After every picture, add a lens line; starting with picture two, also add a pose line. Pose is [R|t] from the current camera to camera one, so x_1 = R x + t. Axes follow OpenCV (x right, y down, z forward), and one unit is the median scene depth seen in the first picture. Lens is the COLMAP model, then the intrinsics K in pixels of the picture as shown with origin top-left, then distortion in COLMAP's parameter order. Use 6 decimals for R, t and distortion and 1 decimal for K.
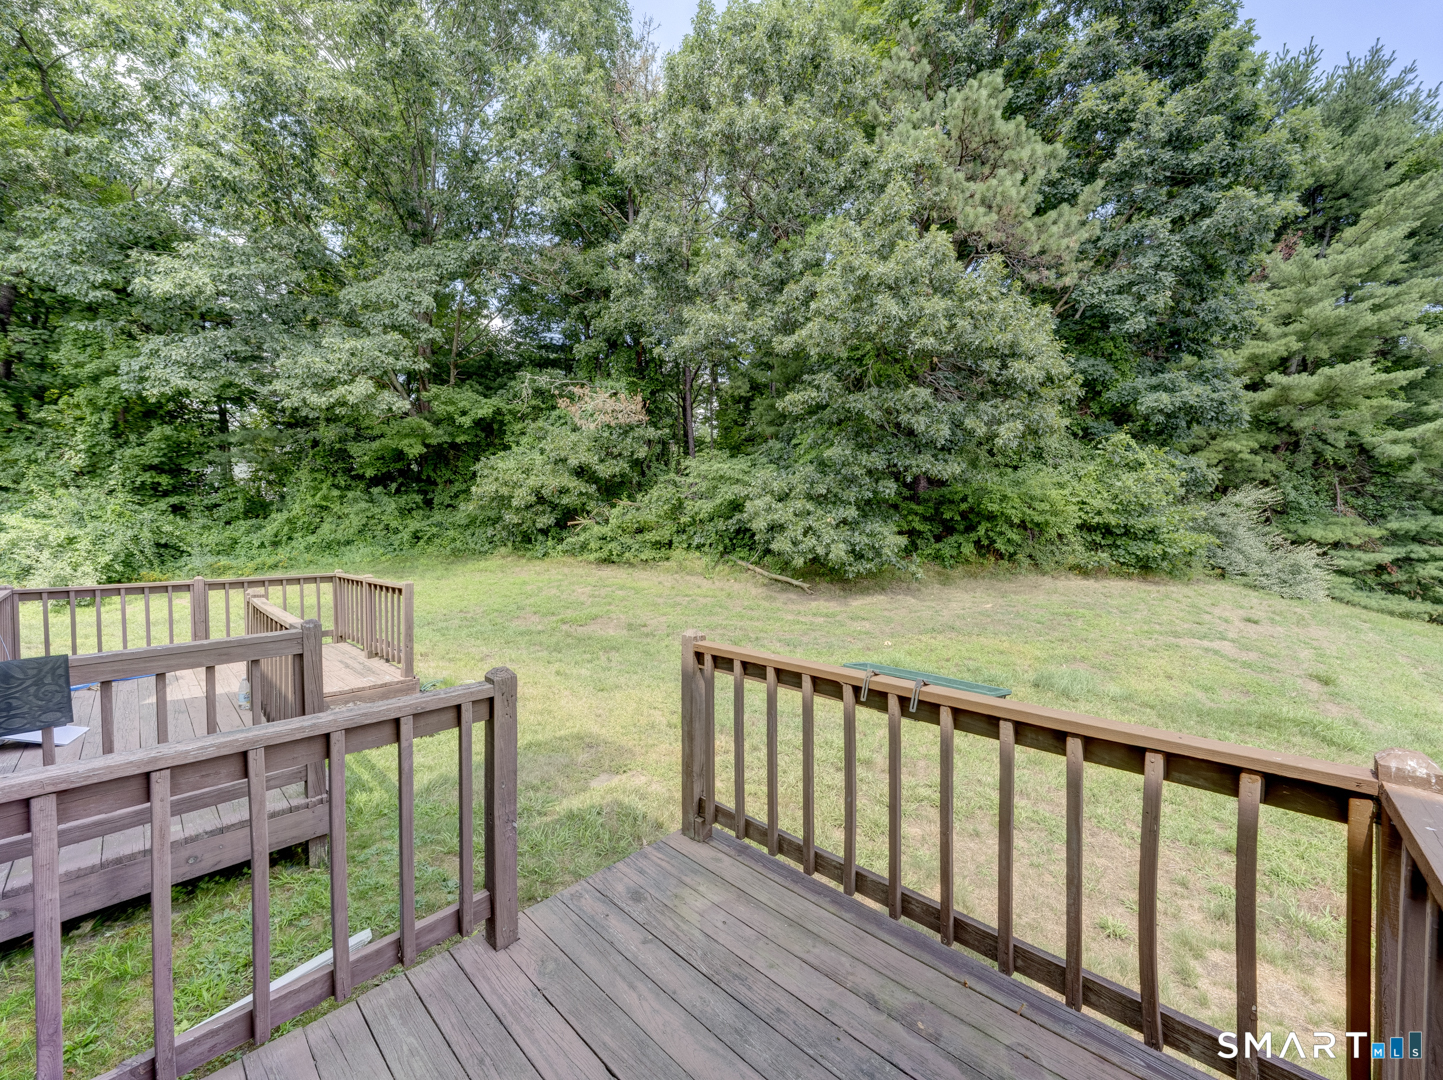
lens RADIAL K [[549.1, 0, 724.8], [0, 549.1, 534.8], [0, 0, 1]] dist [-0.001199, 0.000071]
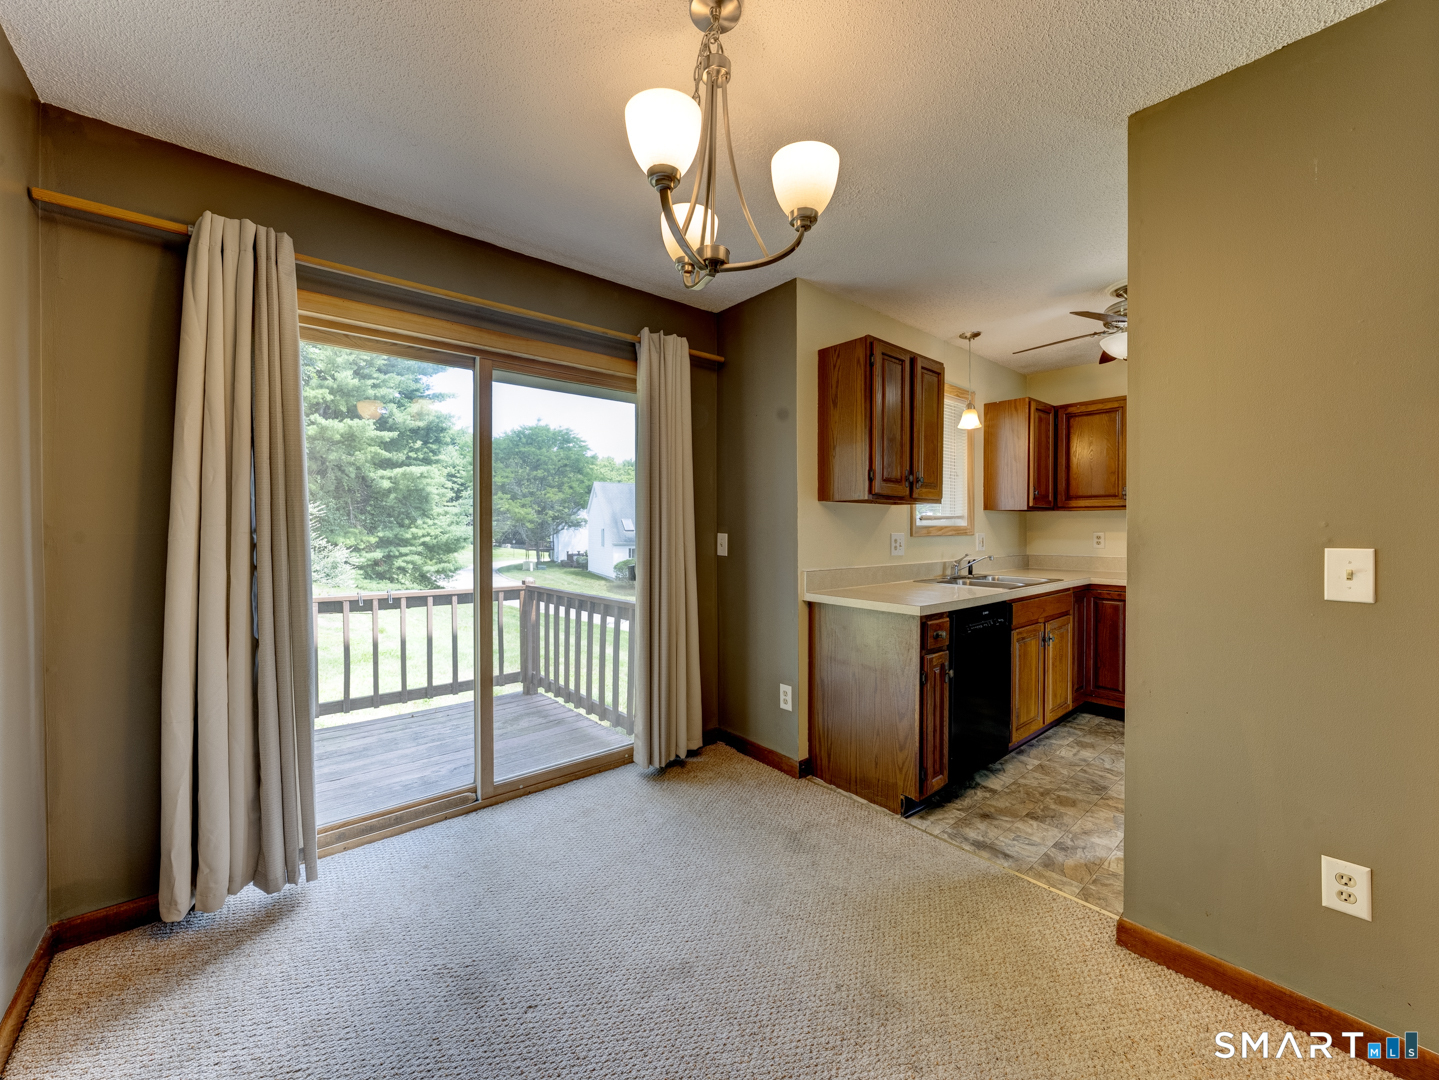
lens RADIAL K [[568.4, 0, 722.1], [0, 568.4, 534.0], [0, 0, 1]] dist [-0.005410, 0.000008]
pose [[0.103669, 0.005926, 0.994594, -0.268822], [0.010451, 0.999921, -0.007047, 0.004454], [-0.994557, 0.011125, 0.103599, -0.096912]]
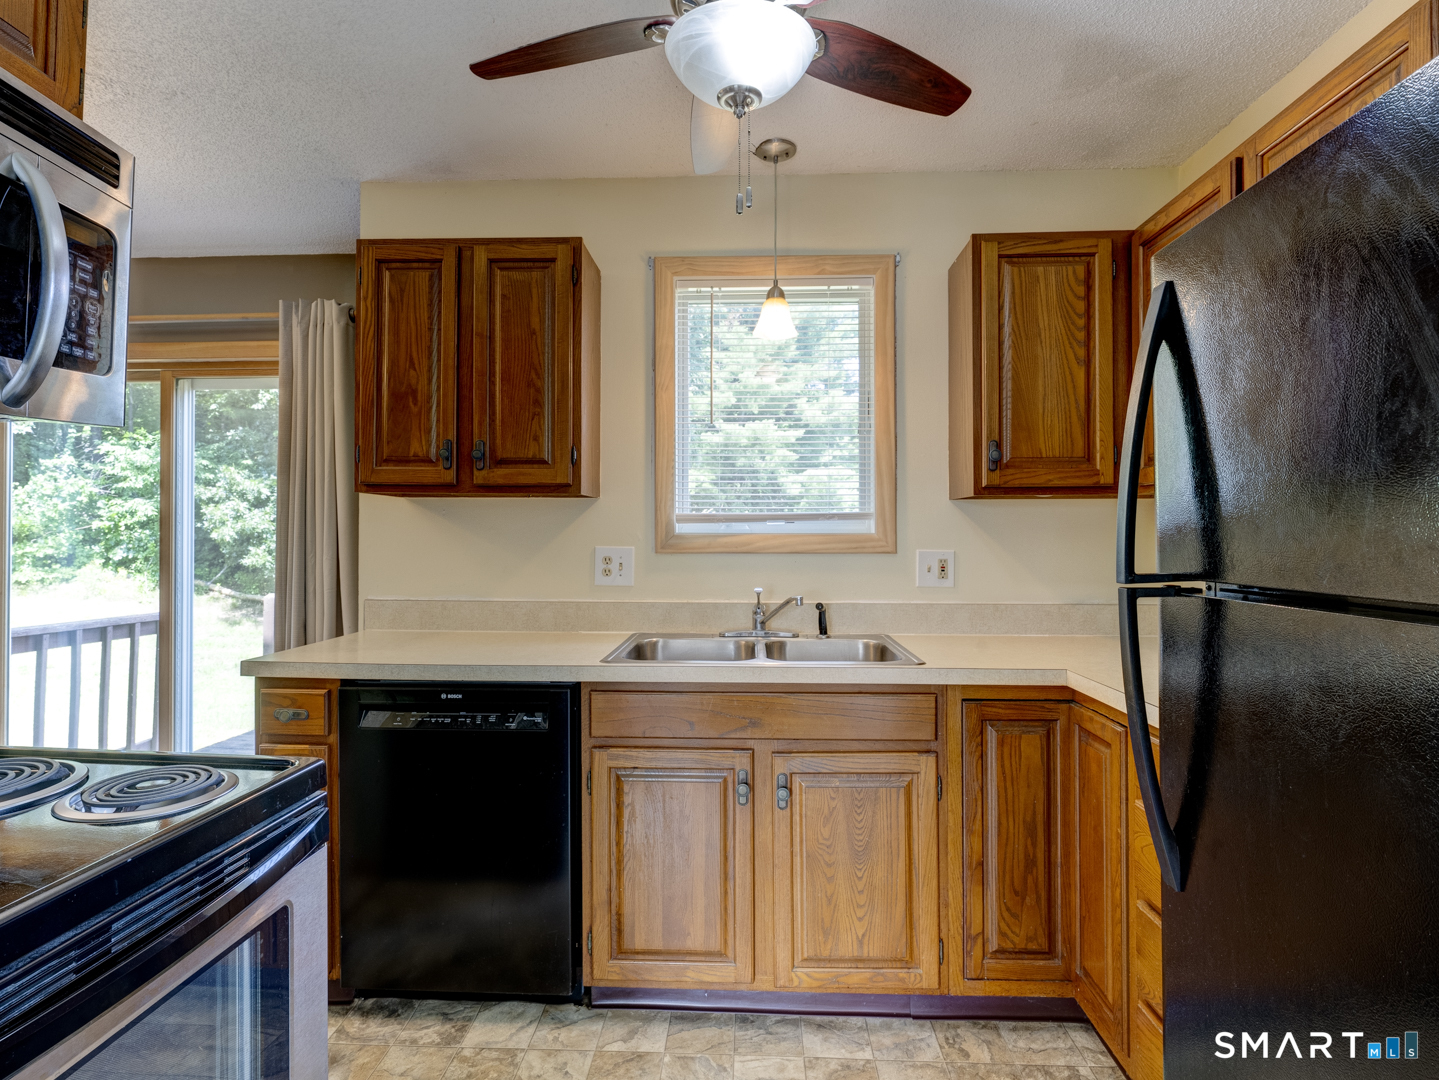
lens RADIAL K [[742.7, 0, 721.4], [0, 742.7, 533.6], [0, 0, 1]] dist [-0.004137, -0.000305]
pose [[0.754598, 0.022899, 0.655788, -0.108822], [-0.007102, 0.999617, -0.026734, 0.004667], [-0.656149, 0.015516, 0.754472, -0.313586]]
